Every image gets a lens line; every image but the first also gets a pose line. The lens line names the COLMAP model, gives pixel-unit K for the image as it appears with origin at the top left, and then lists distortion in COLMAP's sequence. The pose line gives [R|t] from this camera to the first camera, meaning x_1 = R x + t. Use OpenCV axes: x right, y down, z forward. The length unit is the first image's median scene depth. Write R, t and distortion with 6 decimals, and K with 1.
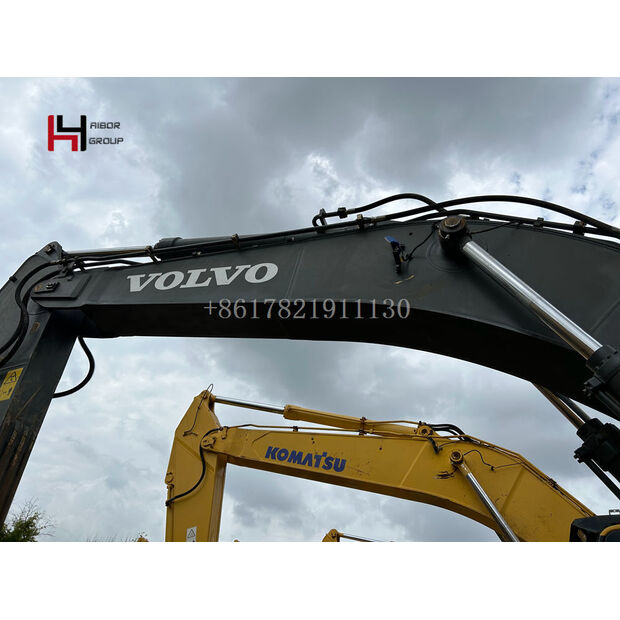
lens RADIAL K [[456.6, 0, 319.0], [0, 456.6, 310.7], [0, 0, 1]] dist [0.067558, -0.069475]
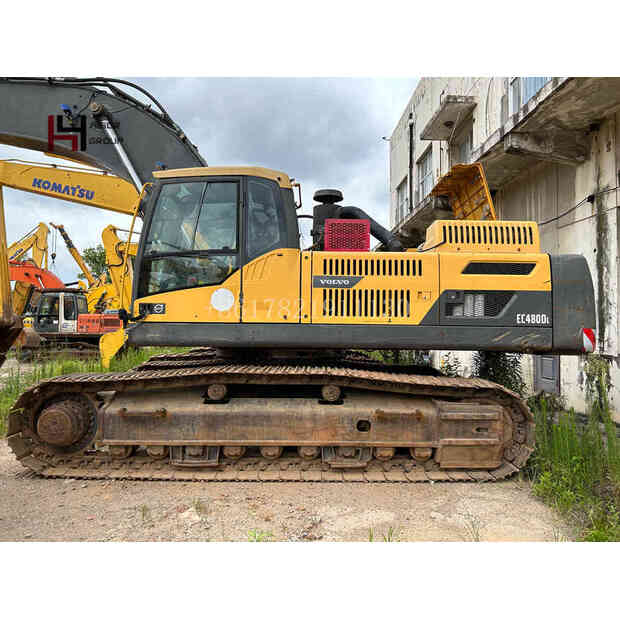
lens RADIAL K [[456.6, 0, 319.0], [0, 456.6, 310.7], [0, 0, 1]] dist [0.067558, -0.069475]
pose [[0.939819, -0.064713, 0.335489, 0.209743], [-0.158392, 0.787501, 0.595612, -0.371280], [-0.302741, -0.612906, 0.729859, -0.537288]]
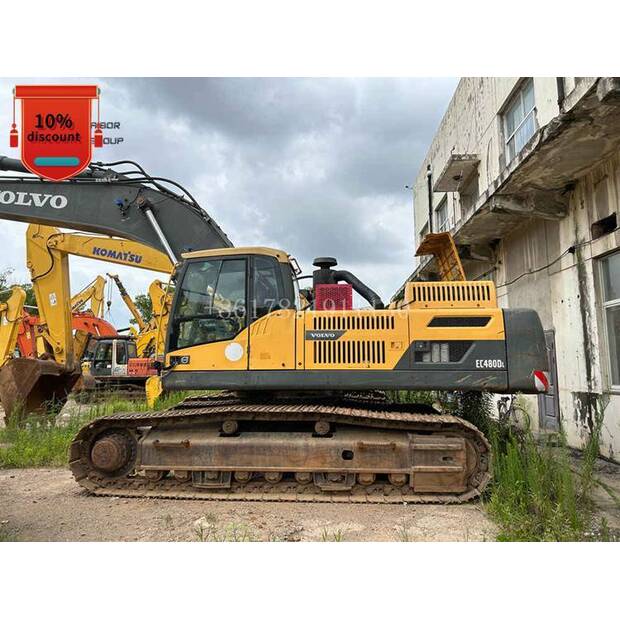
lens RADIAL K [[456.6, 0, 319.0], [0, 456.6, 310.7], [0, 0, 1]] dist [0.067558, -0.069475]
pose [[0.965759, -0.061810, 0.251971, 0.248818], [-0.087626, 0.836424, 0.541033, -0.502718], [-0.244196, -0.544587, 0.802367, -0.676040]]
